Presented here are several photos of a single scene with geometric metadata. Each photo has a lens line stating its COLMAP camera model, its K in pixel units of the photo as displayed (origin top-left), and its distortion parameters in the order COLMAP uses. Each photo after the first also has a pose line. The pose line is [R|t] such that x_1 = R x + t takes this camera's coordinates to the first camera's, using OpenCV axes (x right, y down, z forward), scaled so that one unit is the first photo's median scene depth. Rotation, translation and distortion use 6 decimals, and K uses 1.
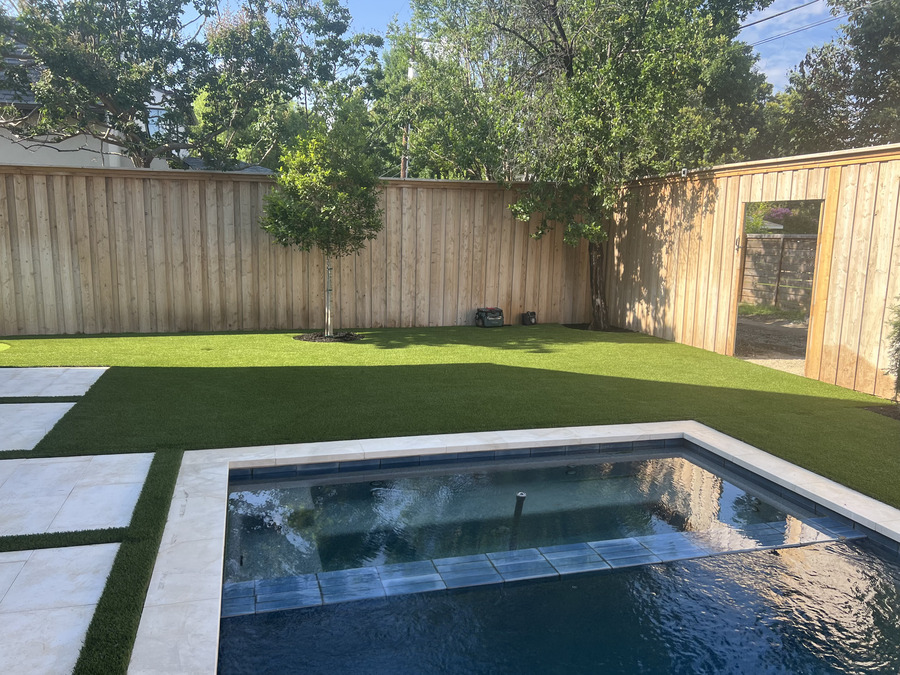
lens RADIAL K [[689.6, 0, 448.8], [0, 689.6, 340.2], [0, 0, 1]] dist [0.000049, -0.002872]
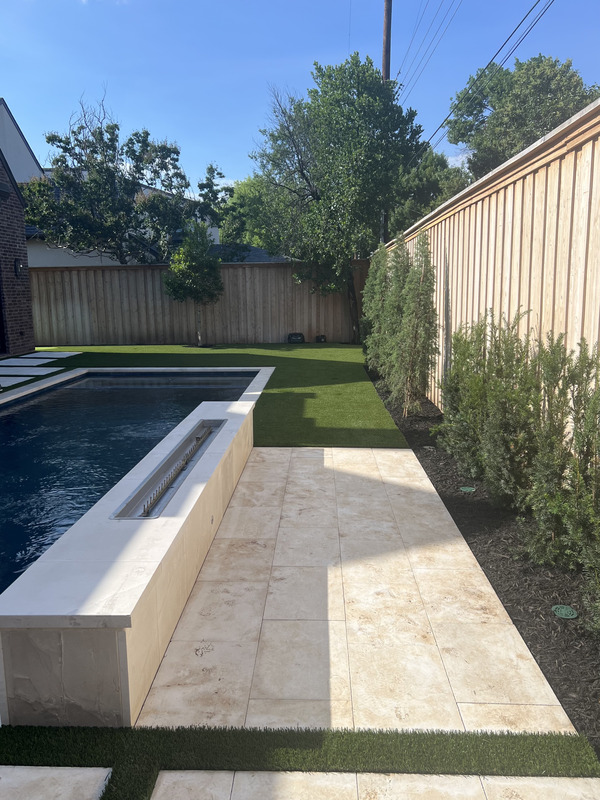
lens RADIAL K [[613.0, 0, 300.2], [0, 613.0, 397.9], [0, 0, 1]] dist [0.000049, -0.002872]
pose [[0.948393, 0.021505, -0.316367, 0.646066], [-0.017758, 0.999734, 0.014723, 0.110537], [0.316599, -0.008345, 0.948523, -0.560219]]
